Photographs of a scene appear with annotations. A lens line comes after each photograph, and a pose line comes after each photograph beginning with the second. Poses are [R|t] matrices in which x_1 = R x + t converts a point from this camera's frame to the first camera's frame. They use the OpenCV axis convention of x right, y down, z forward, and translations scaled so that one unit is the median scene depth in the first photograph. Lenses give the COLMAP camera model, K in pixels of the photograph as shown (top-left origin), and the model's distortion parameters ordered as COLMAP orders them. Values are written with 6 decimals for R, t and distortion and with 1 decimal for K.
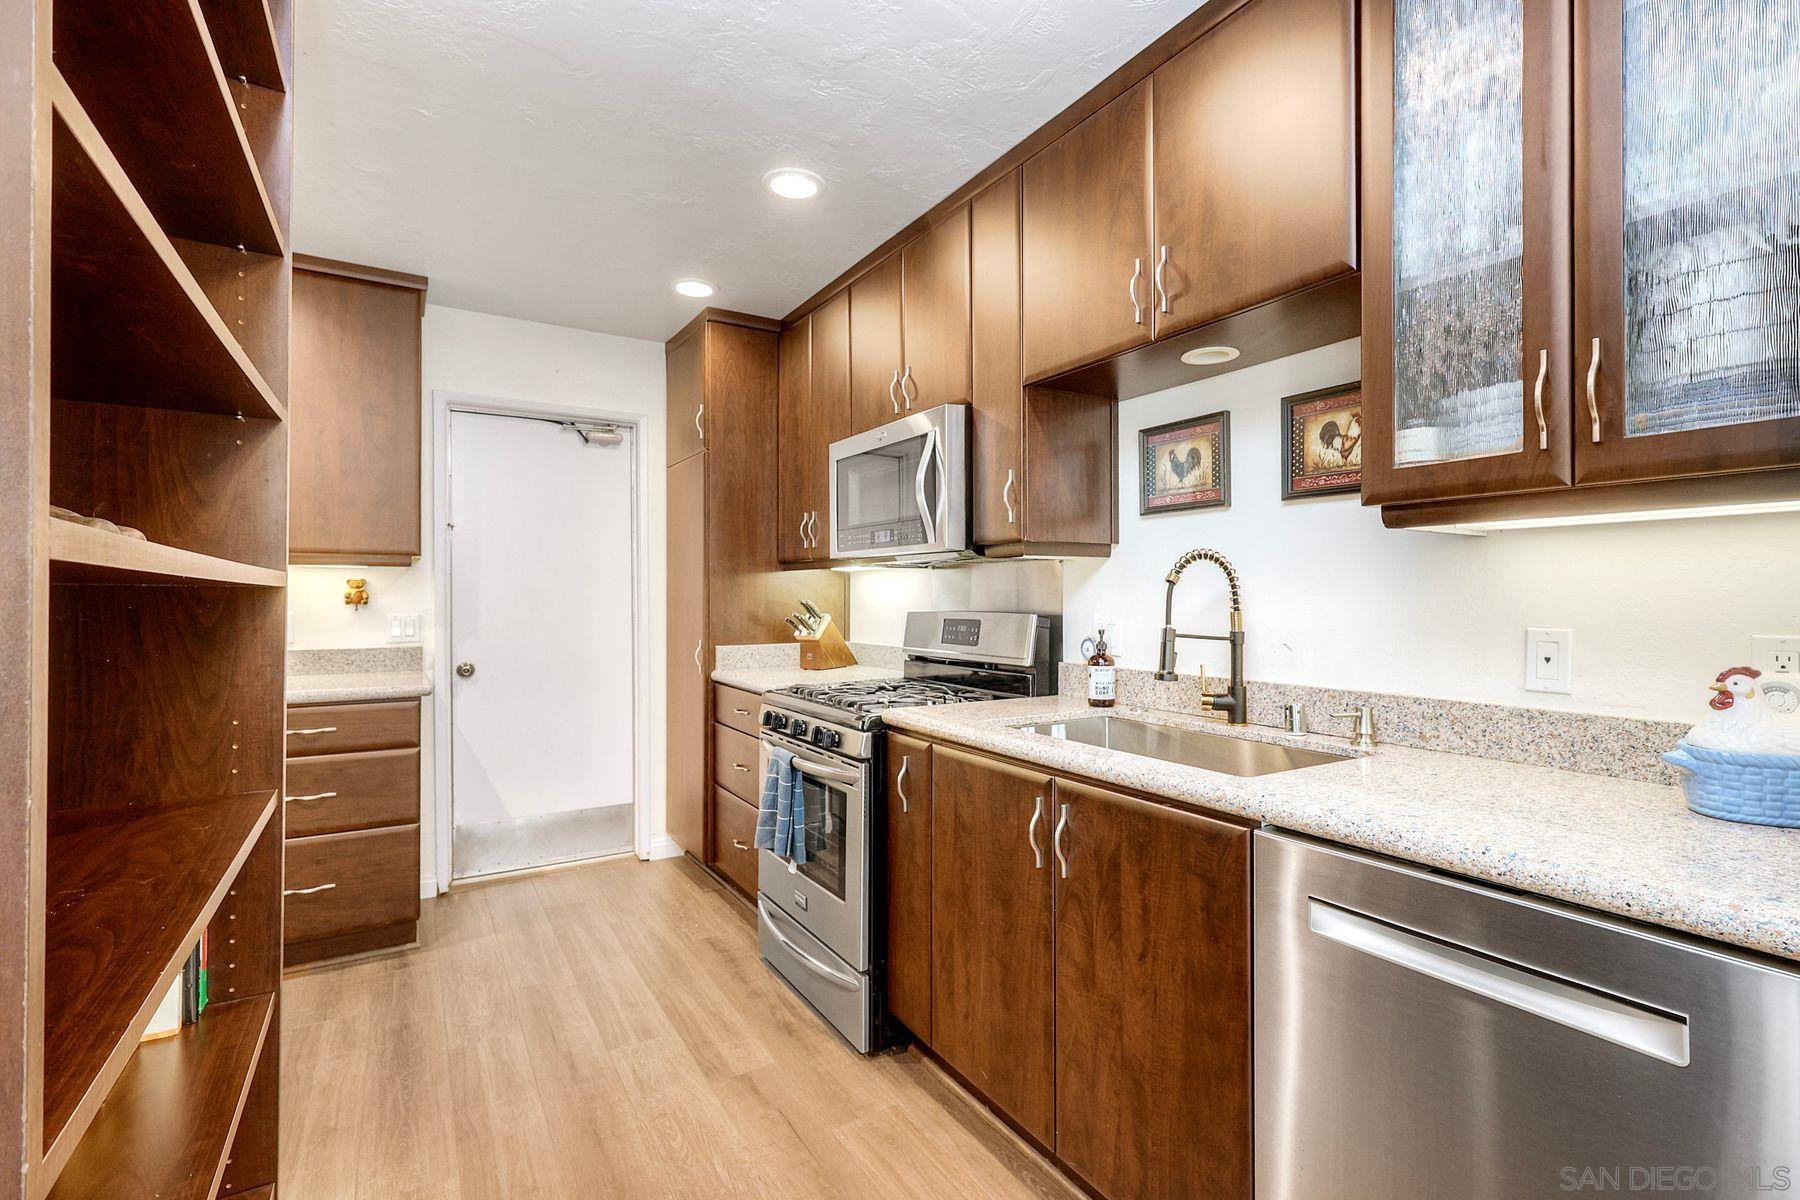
lens RADIAL K [[797.4, 0, 910.4], [0, 797.4, 593.8], [0, 0, 1]] dist [0.002573, 0.001481]
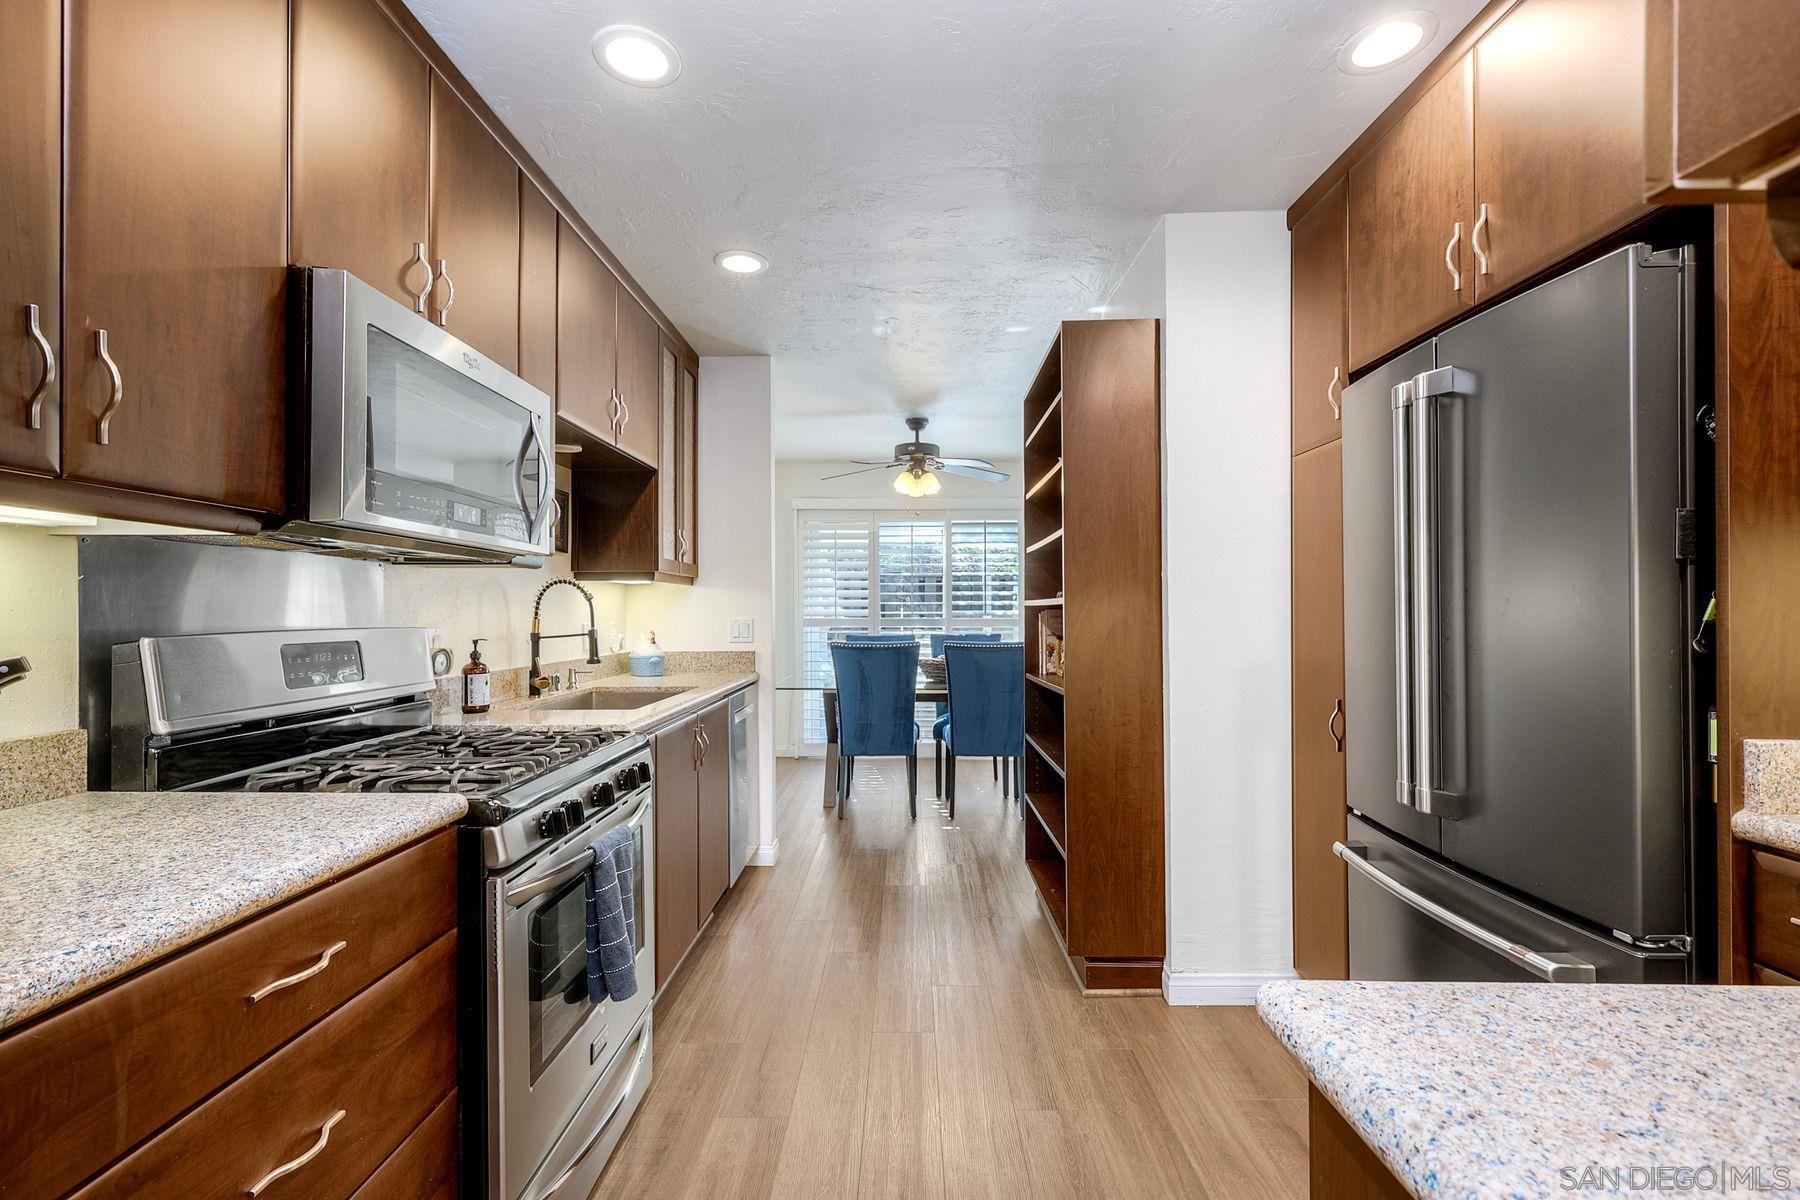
lens RADIAL K [[797.4, 0, 898.2], [0, 797.4, 605.1], [0, 0, 1]] dist [0.002573, 0.001481]
pose [[-0.845943, 0.009843, 0.533182, -0.740237], [0.003485, 0.999910, -0.012931, 0.013129], [-0.533262, -0.009081, -0.845901, 1.471044]]
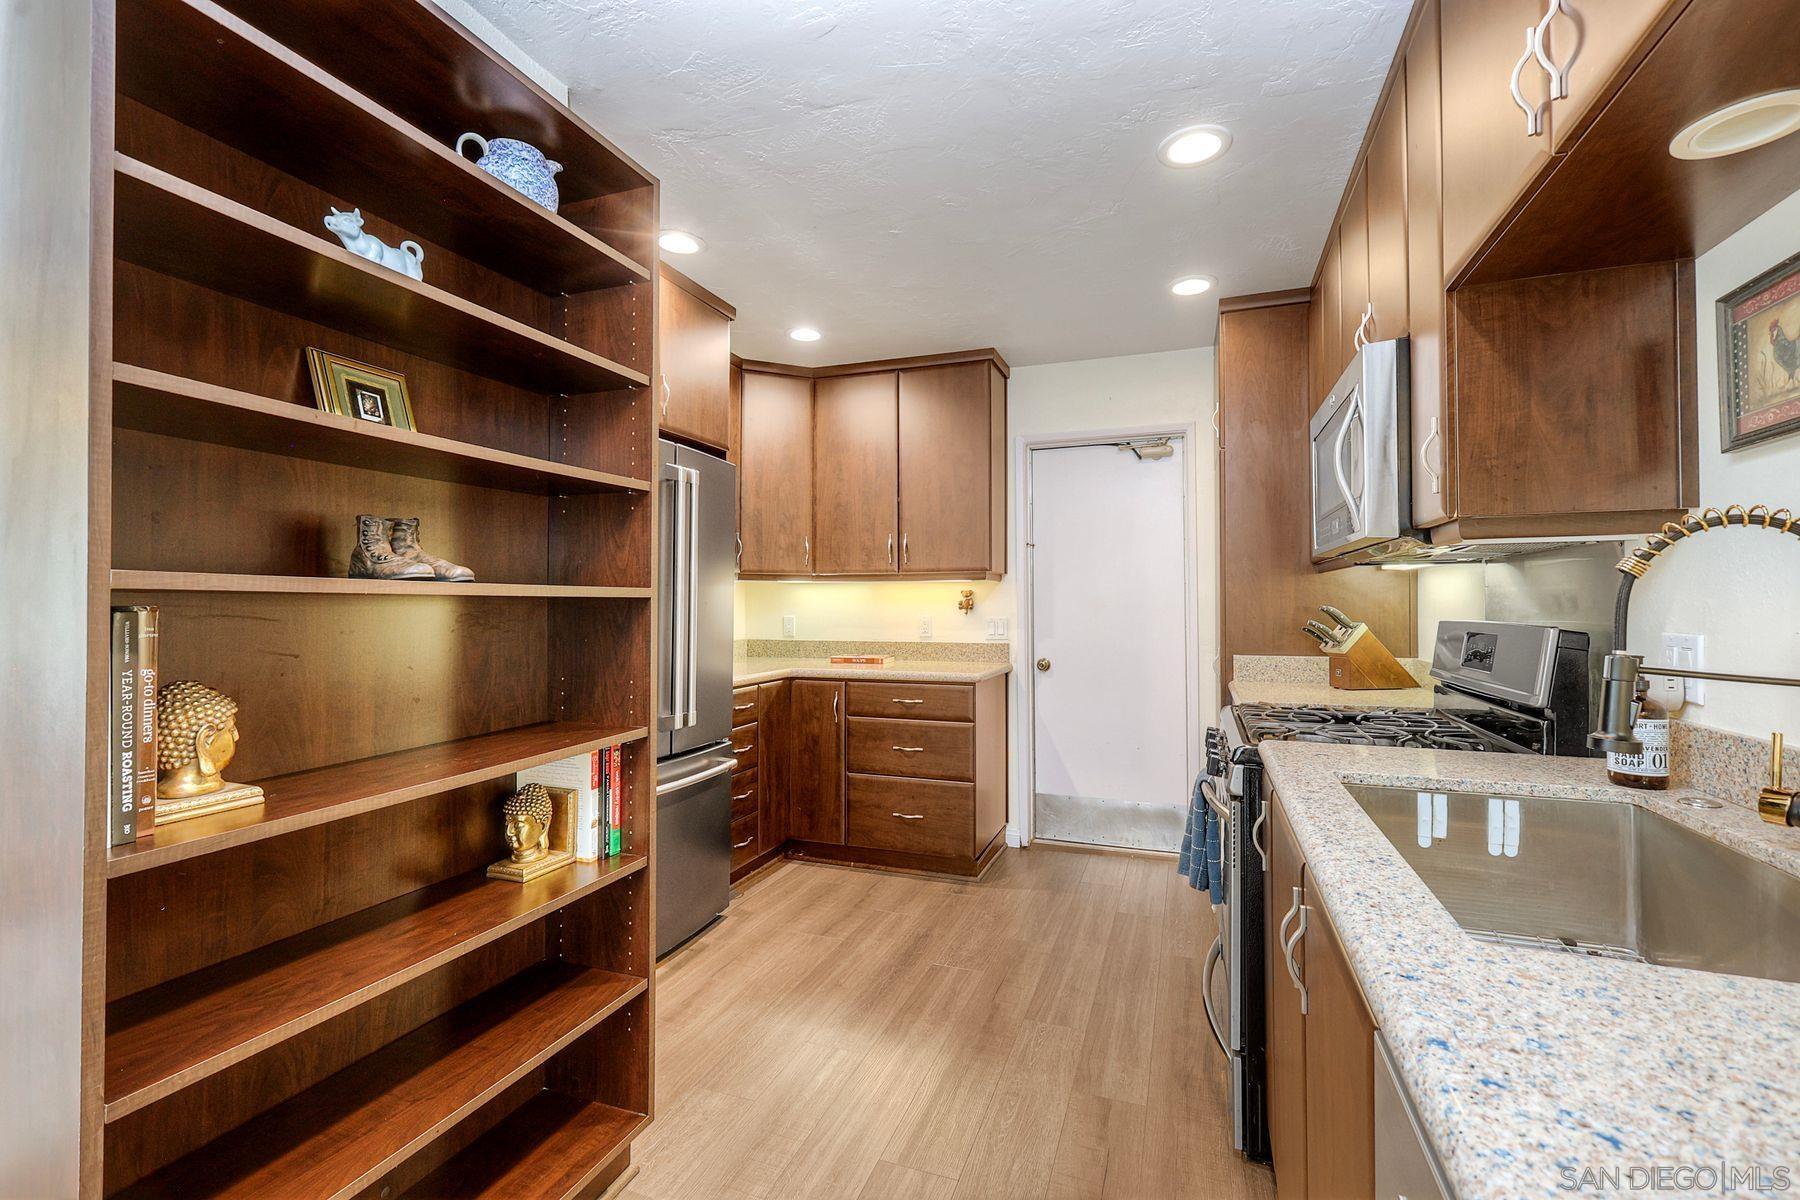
lens RADIAL K [[759.7, 0, 938.0], [0, 759.7, 596.2], [0, 0, 1]] dist [0.001580, -0.000109]
pose [[0.632830, -0.010168, -0.774224, 0.324817], [0.006558, 0.999948, -0.007772, 0.001449], [0.774263, -0.000159, 0.632864, 0.226575]]
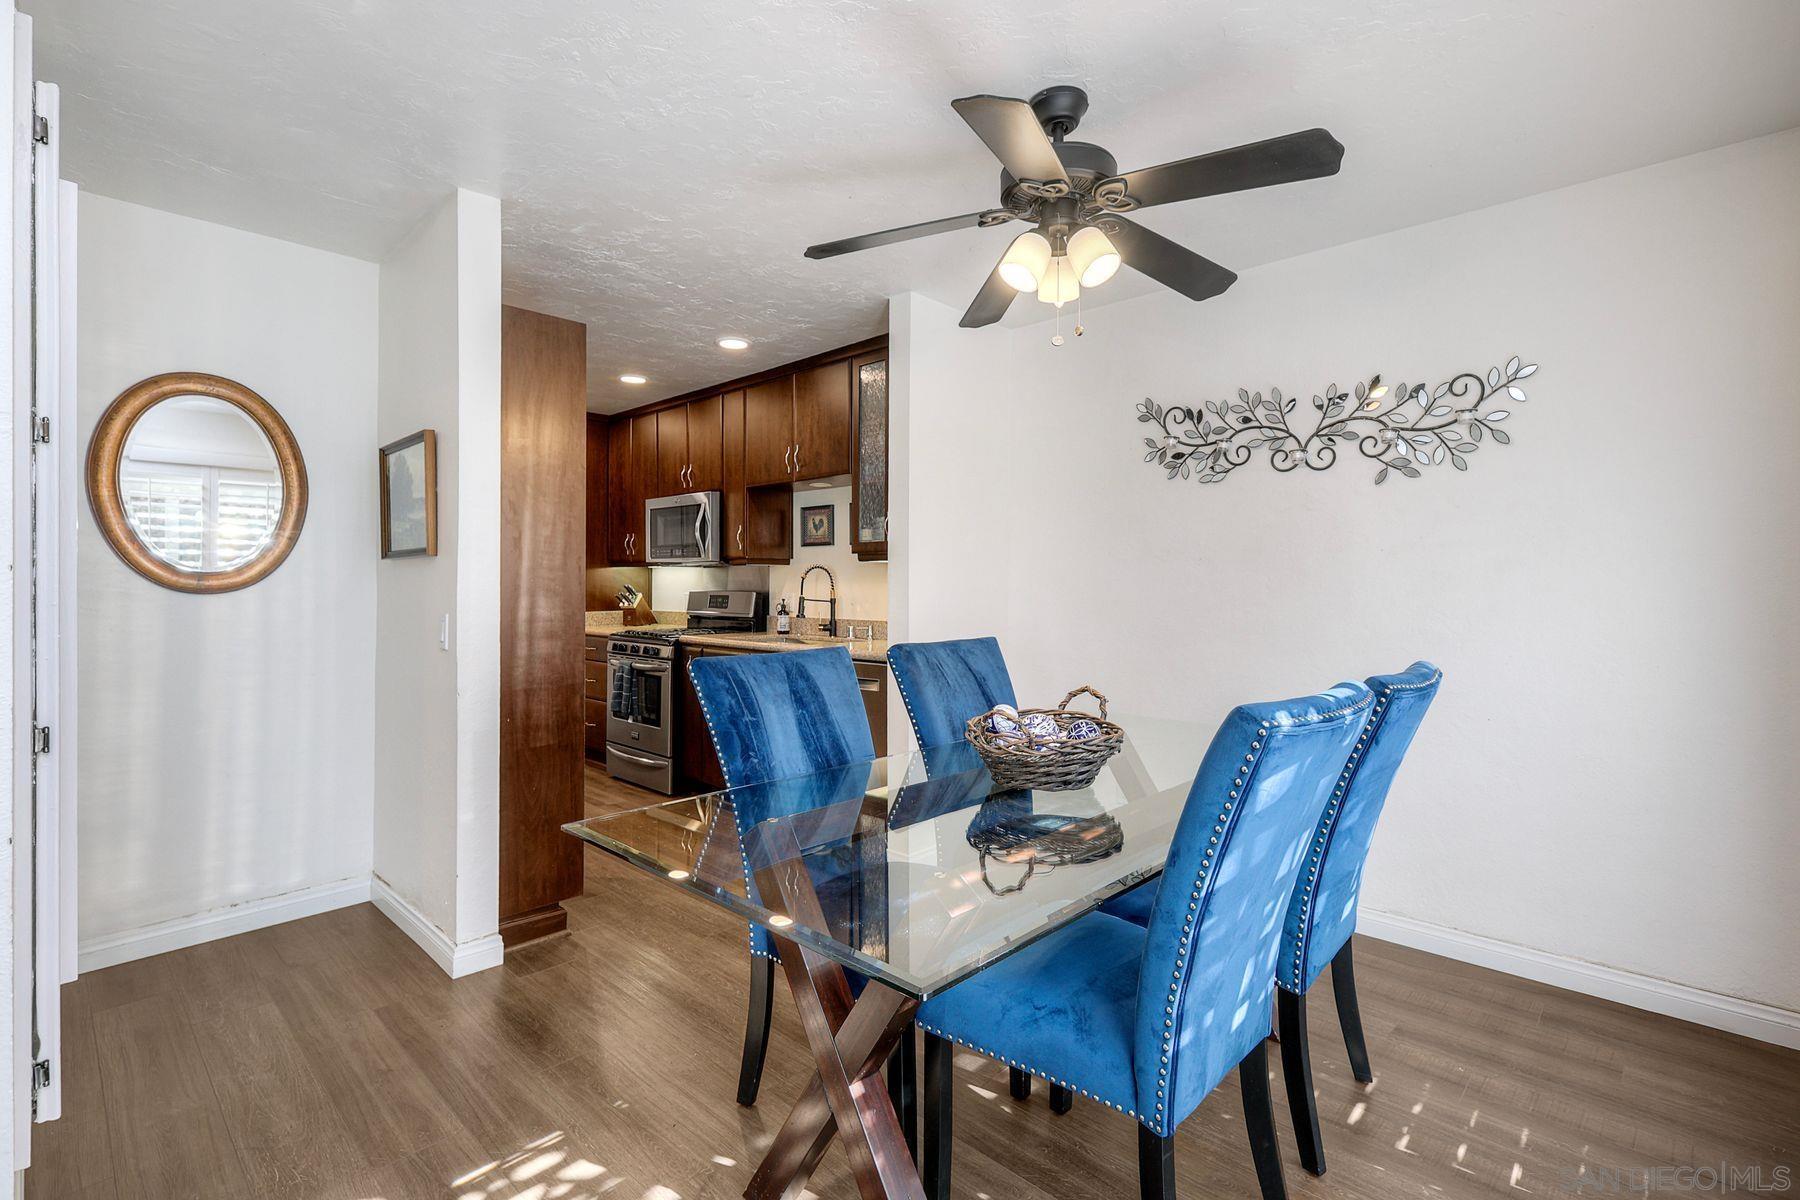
lens RADIAL K [[797.4, 0, 903.9], [0, 797.4, 588.5], [0, 0, 1]] dist [0.002573, 0.001481]
pose [[0.963841, 0.001377, 0.266476, -0.021435], [-0.004722, 0.999918, 0.011912, -0.009641], [-0.266438, -0.012739, 0.963768, -1.093377]]
